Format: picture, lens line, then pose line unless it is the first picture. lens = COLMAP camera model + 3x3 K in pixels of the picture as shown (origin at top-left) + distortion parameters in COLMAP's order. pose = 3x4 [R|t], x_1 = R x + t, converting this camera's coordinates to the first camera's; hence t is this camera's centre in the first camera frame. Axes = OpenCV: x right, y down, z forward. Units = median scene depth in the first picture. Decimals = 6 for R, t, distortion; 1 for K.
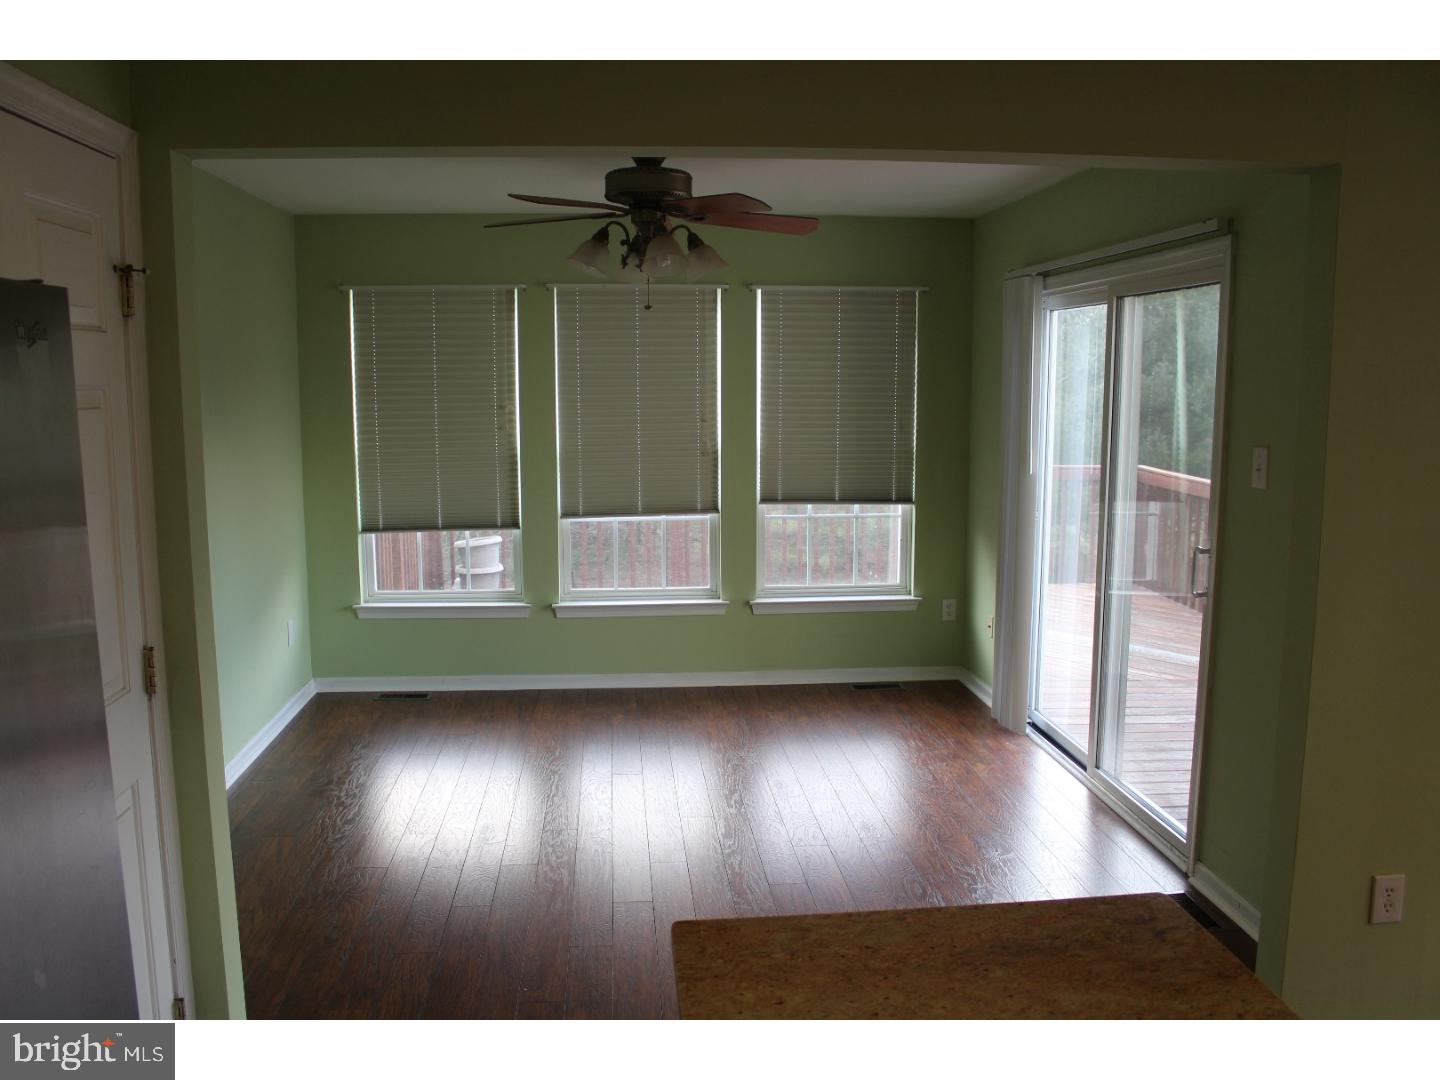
lens RADIAL K [[1189.9, 0, 721.5], [0, 1189.9, 533.9], [0, 0, 1]] dist [-0.155873, 0.133230]
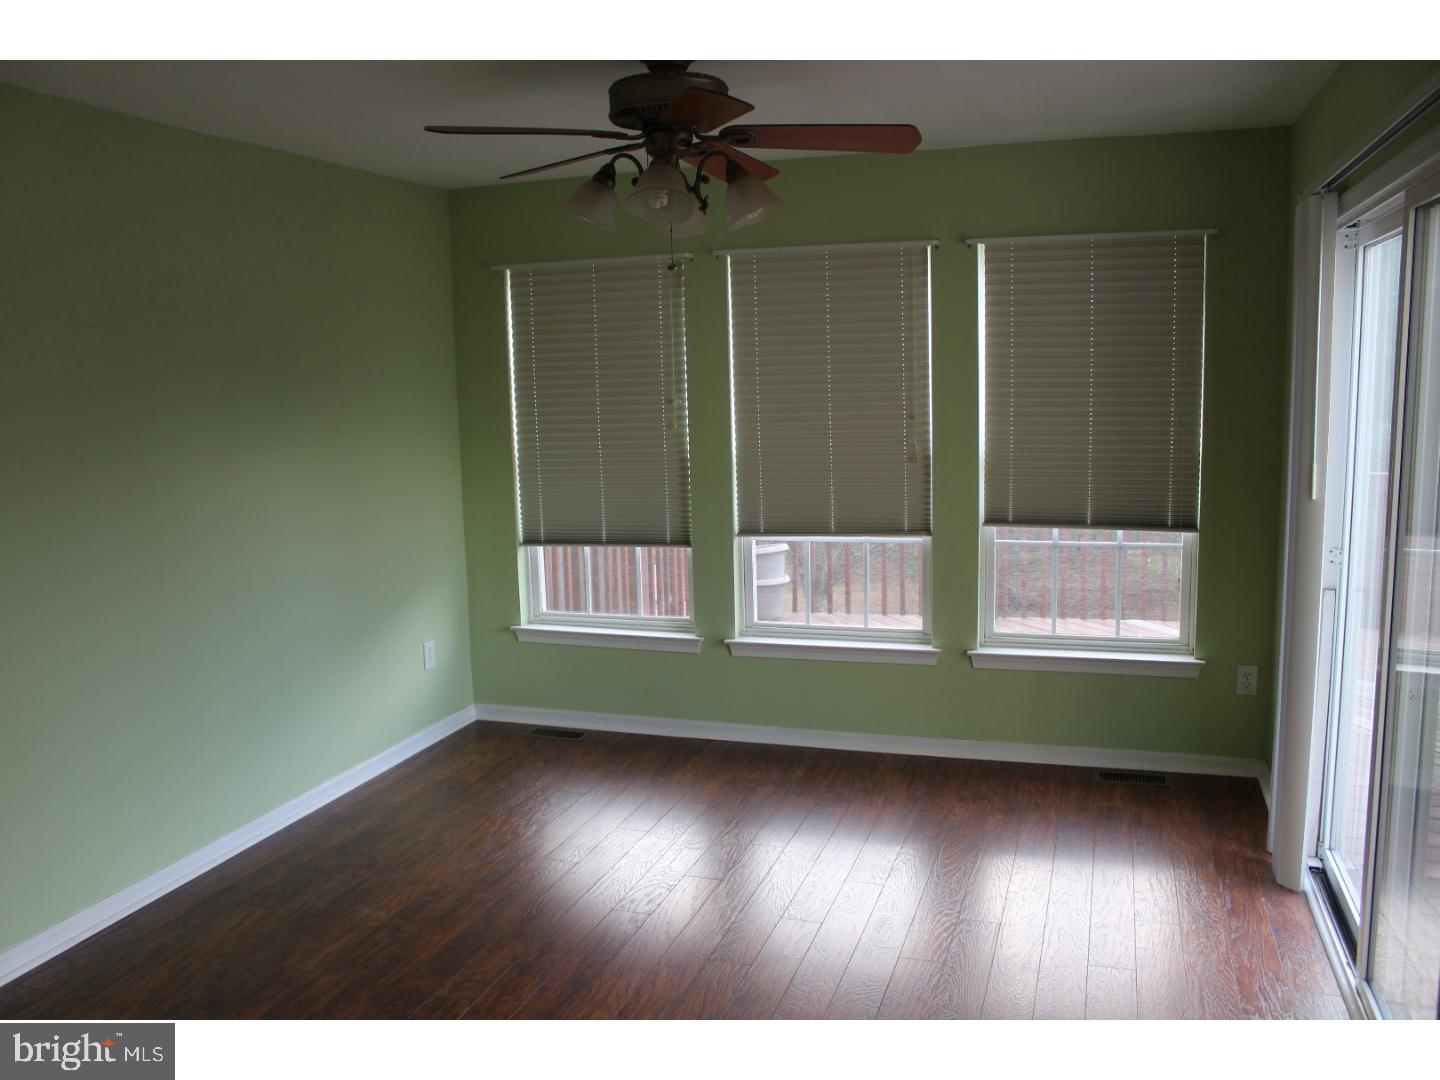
lens RADIAL K [[1189.9, 0, 716.5], [0, 1189.9, 544.9], [0, 0, 1]] dist [-0.155873, 0.133230]
pose [[0.916174, 0.036326, -0.399132, 0.179641], [-0.030522, 0.999316, 0.020890, -0.023562], [0.399617, -0.006957, 0.916656, 0.235160]]
